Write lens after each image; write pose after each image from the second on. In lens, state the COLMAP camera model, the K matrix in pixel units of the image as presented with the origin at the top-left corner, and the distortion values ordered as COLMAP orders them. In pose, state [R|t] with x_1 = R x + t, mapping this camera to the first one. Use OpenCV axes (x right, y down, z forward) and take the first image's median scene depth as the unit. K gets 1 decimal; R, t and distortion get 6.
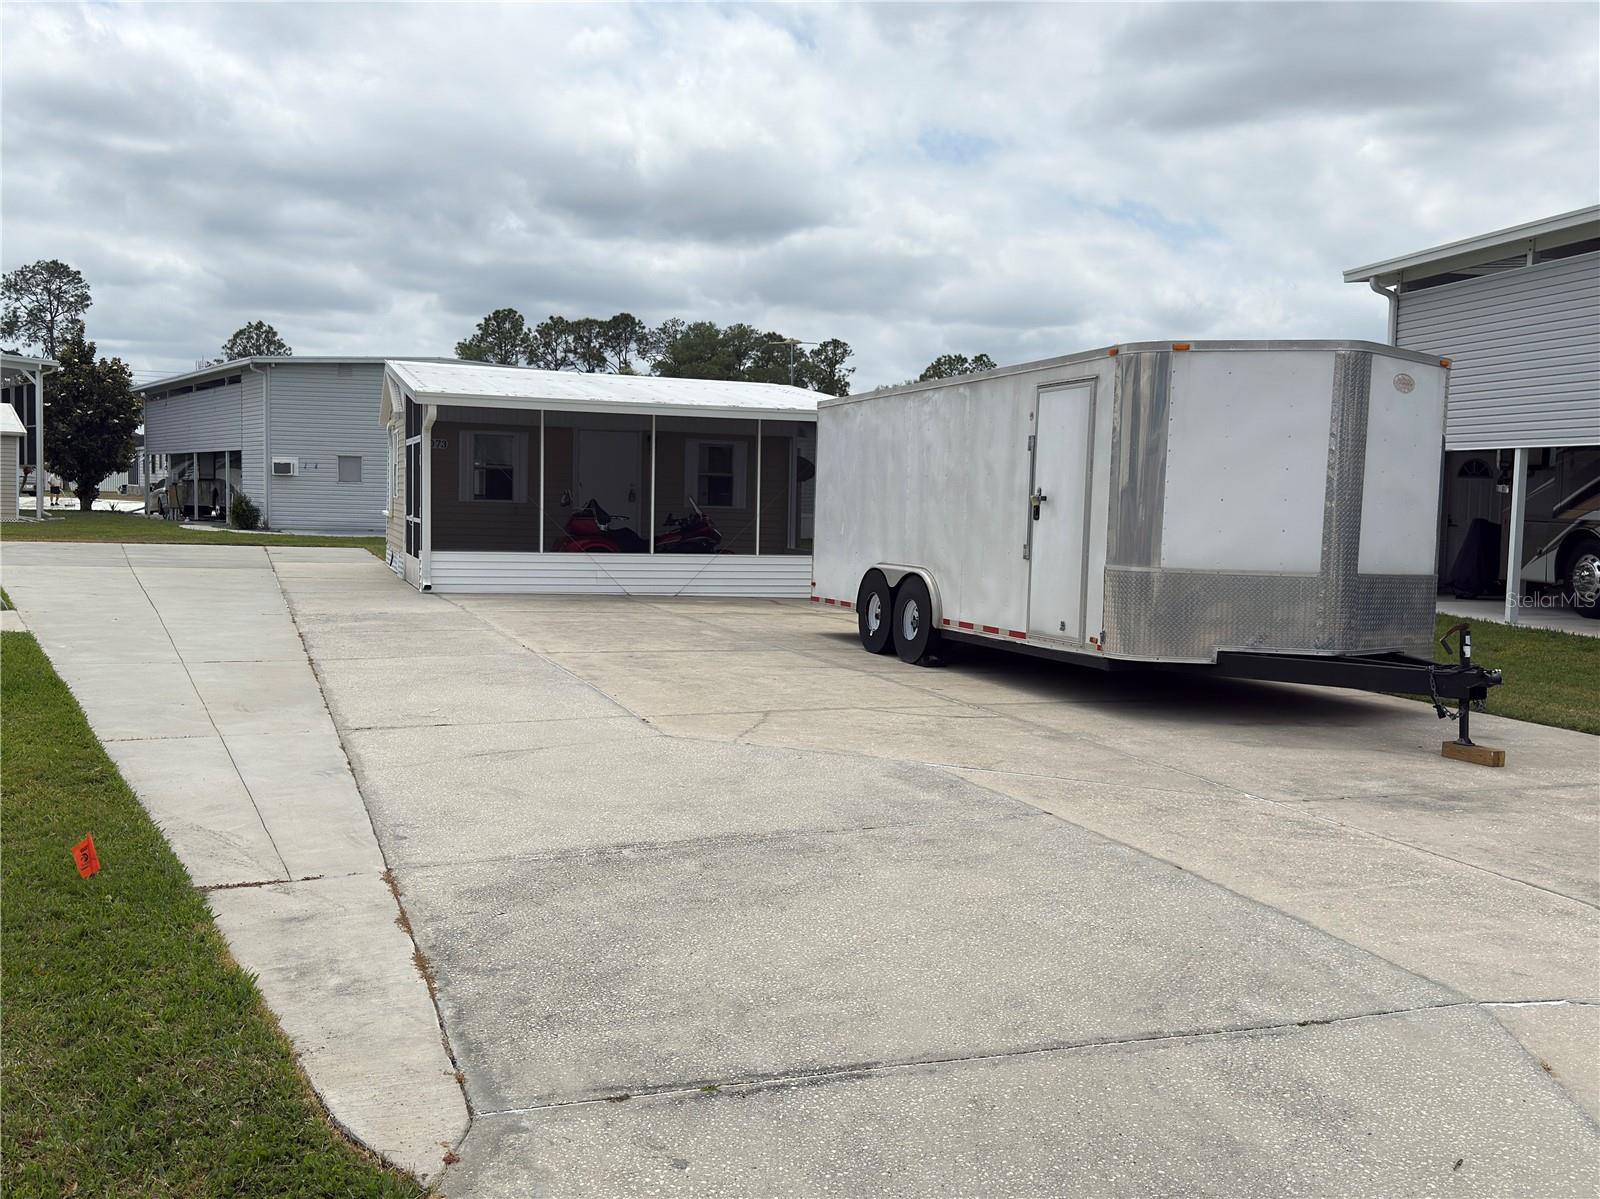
lens RADIAL K [[1571.2, 0, 755.9], [0, 1571.2, 533.4], [0, 0, 1]] dist [0.036454, 0.000000]
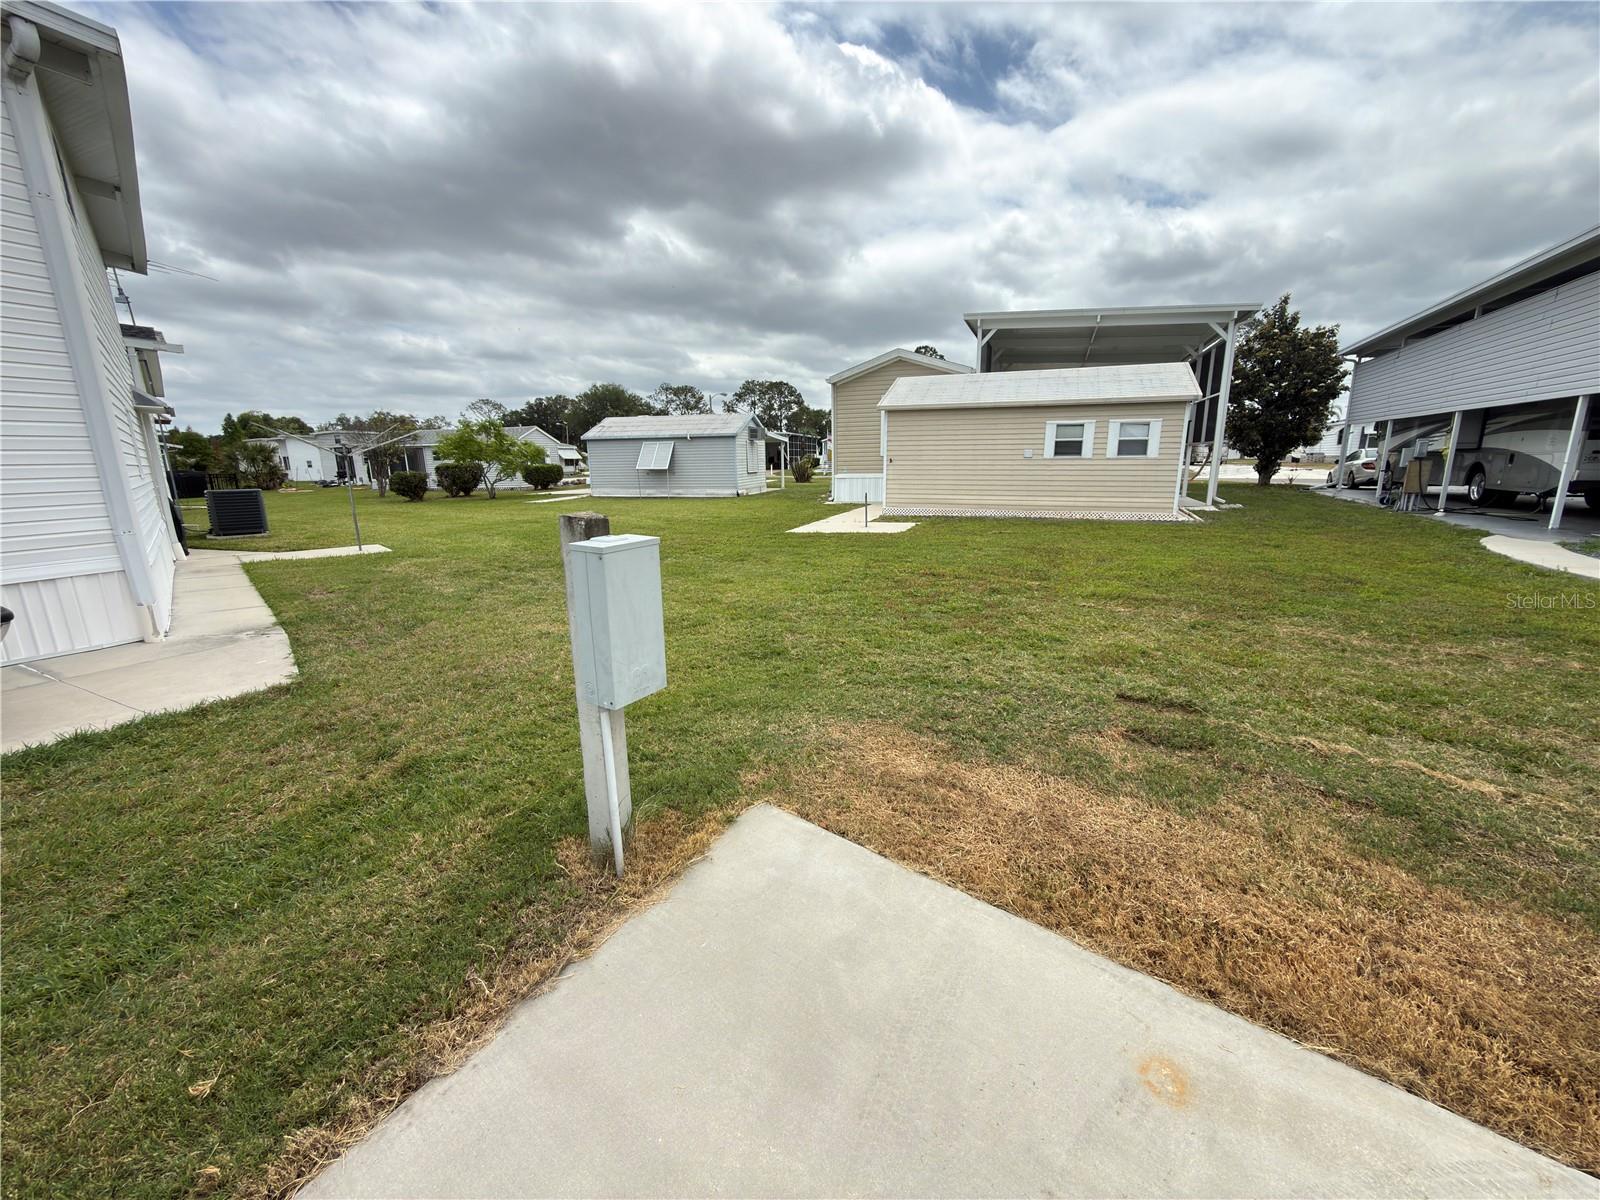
lens RADIAL K [[639.4, 0, 798.1], [0, 639.4, 609.7], [0, 0, 1]] dist [0.003723, -0.000854]
pose [[0.534854, 0.159404, -0.829772, -0.300375], [0.011850, 0.980531, 0.196005, -0.027246], [0.844861, -0.114667, 0.522552, 0.679514]]
